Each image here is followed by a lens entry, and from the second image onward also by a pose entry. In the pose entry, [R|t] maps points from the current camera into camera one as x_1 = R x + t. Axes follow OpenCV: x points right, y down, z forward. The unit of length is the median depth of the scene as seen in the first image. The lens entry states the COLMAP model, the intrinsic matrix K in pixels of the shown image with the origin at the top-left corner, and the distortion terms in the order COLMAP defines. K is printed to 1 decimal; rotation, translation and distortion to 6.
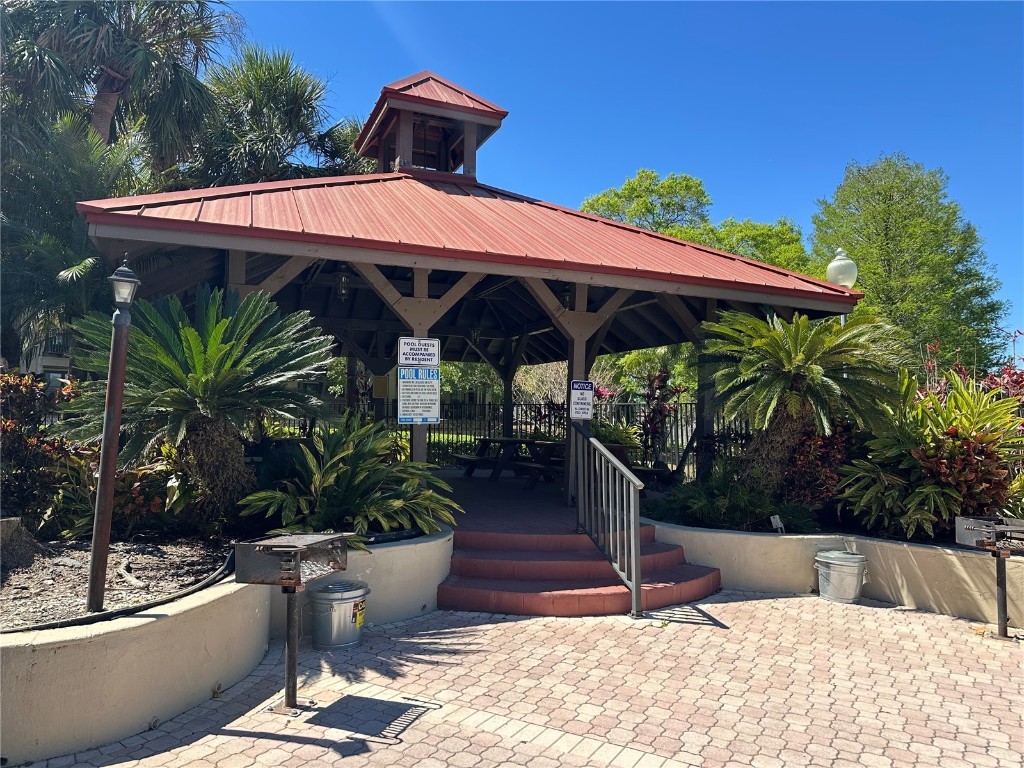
lens RADIAL K [[726.3, 0, 529.6], [0, 726.3, 392.0], [0, 0, 1]] dist [0.061522, -0.075131]
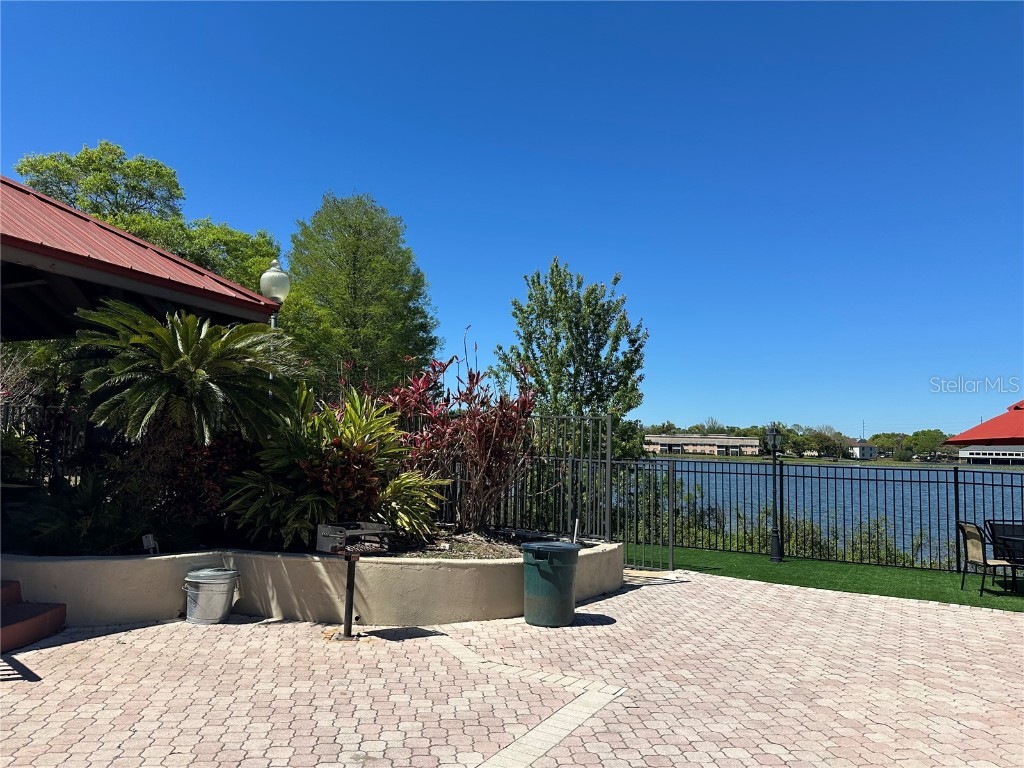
lens RADIAL K [[726.3, 0, 529.6], [0, 726.3, 392.0], [0, 0, 1]] dist [0.061522, -0.075131]
pose [[0.759524, 0.058389, 0.647853, 0.109129], [-0.048071, 0.998278, -0.033615, 0.003447], [-0.648701, -0.005612, 0.761023, 0.022684]]
